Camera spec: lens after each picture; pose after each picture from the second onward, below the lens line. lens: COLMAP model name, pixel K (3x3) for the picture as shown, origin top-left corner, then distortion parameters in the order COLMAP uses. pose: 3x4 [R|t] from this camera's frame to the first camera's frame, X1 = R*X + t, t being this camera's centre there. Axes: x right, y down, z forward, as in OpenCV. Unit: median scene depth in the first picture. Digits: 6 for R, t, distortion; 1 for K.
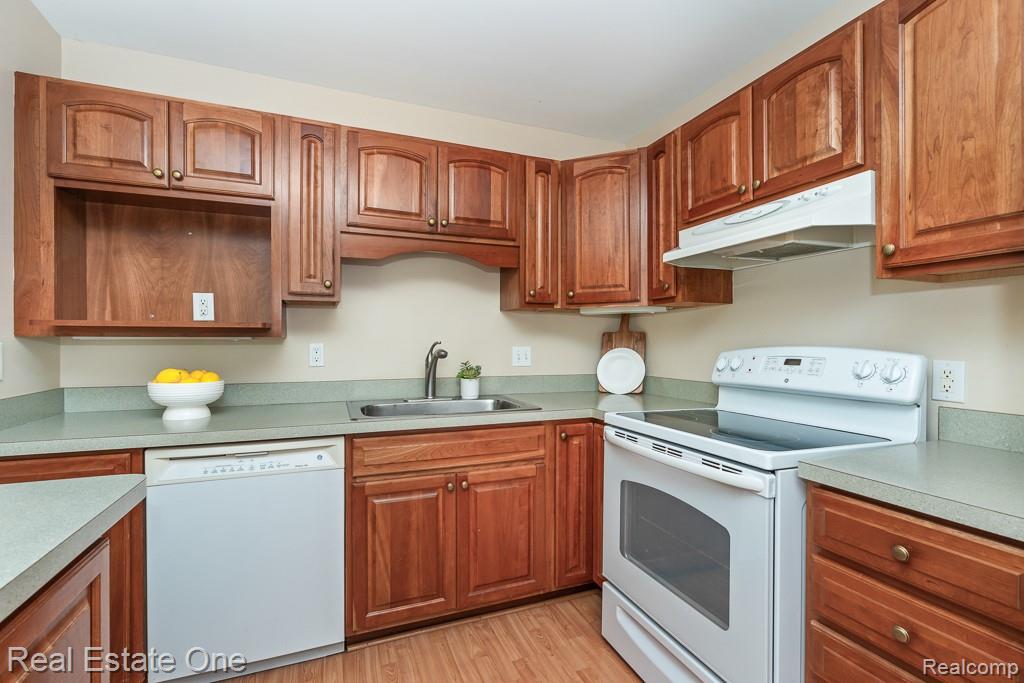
lens RADIAL K [[456.2, 0, 514.8], [0, 456.2, 345.4], [0, 0, 1]] dist [-0.010583, 0.000504]
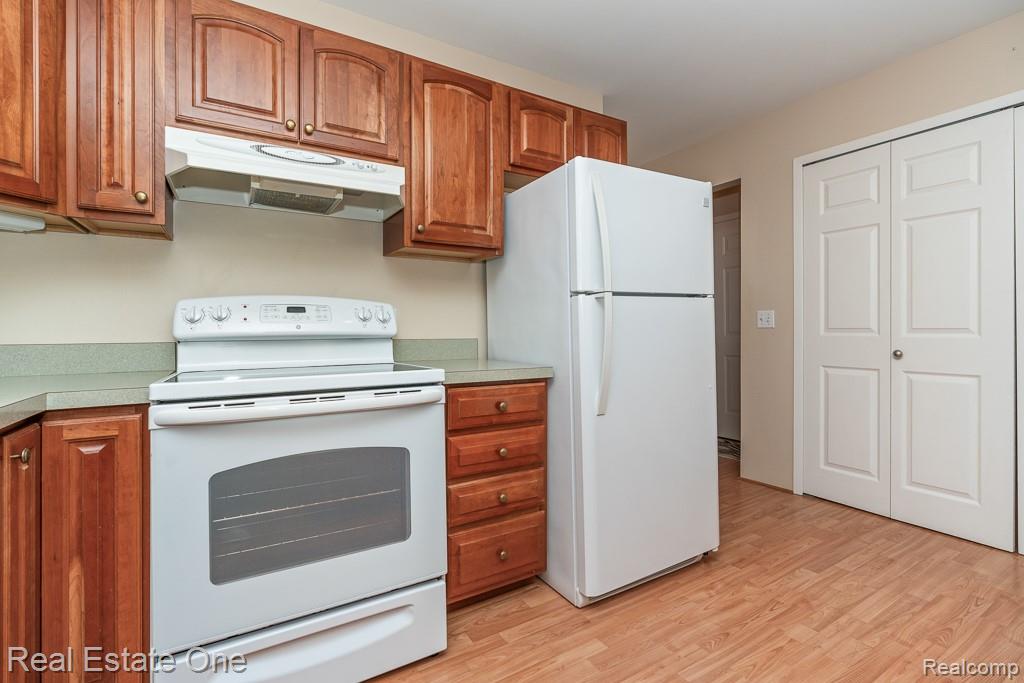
lens RADIAL K [[469.9, 0, 508.9], [0, 469.9, 331.2], [0, 0, 1]] dist [0.000045, 0.001052]
pose [[-0.153612, -0.000840, 0.988131, -0.384670], [0.010174, 0.999945, 0.002432, 0.064645], [-0.988079, 0.010427, -0.153595, 0.501391]]
